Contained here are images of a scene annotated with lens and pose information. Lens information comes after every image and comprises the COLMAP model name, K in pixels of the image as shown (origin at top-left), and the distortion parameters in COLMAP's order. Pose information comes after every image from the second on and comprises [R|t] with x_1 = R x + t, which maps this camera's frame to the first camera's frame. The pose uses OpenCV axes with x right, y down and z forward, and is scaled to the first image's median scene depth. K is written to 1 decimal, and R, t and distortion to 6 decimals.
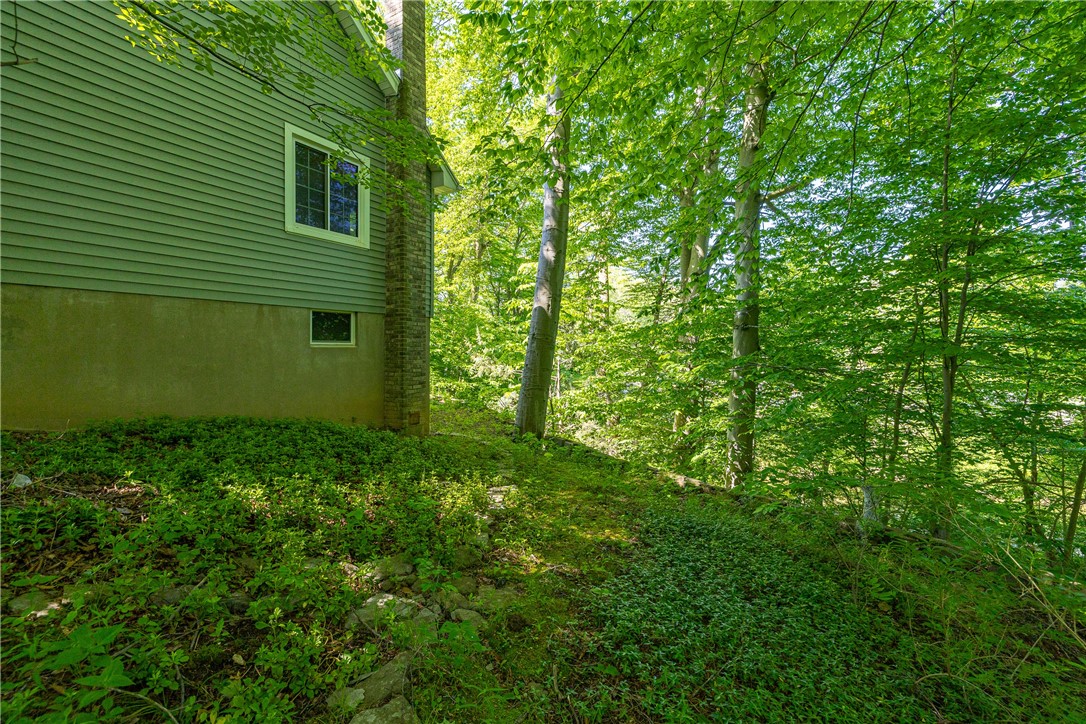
lens RADIAL K [[474.0, 0, 538.8], [0, 474.0, 354.6], [0, 0, 1]] dist [0.000519, 0.000016]
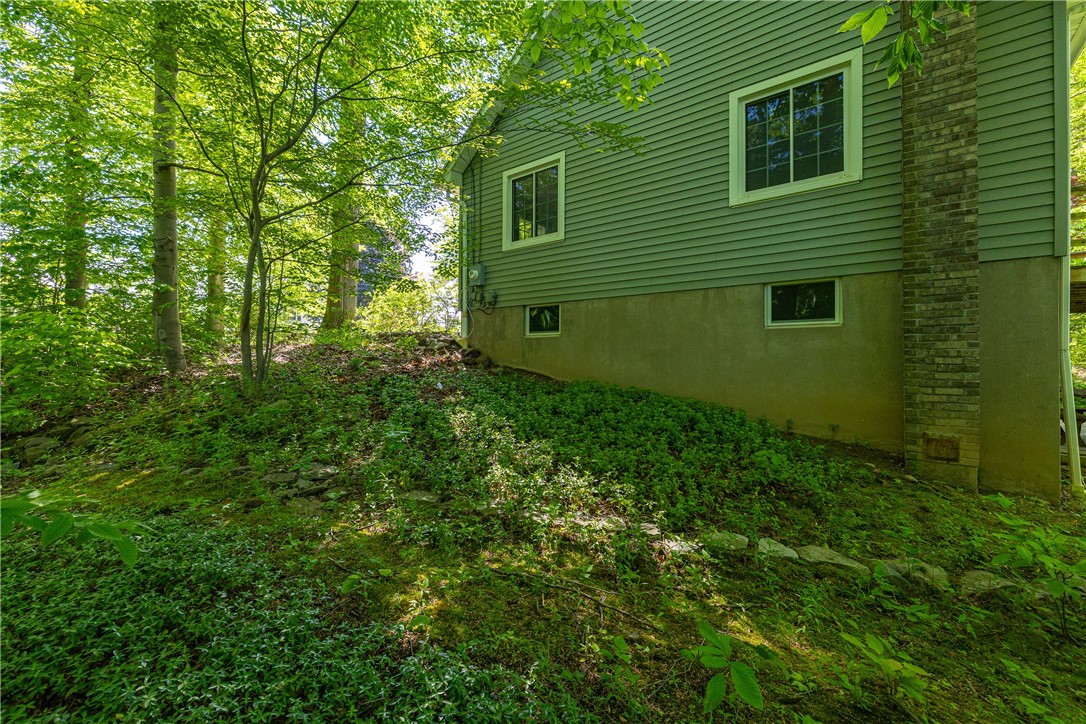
lens RADIAL K [[474.0, 0, 538.8], [0, 474.0, 354.6], [0, 0, 1]] dist [0.000519, 0.000016]
pose [[-0.175760, -0.026882, -0.984066, 0.433236], [-0.028378, 0.999350, -0.022231, 0.062060], [0.984024, 0.024018, -0.176409, 0.767741]]
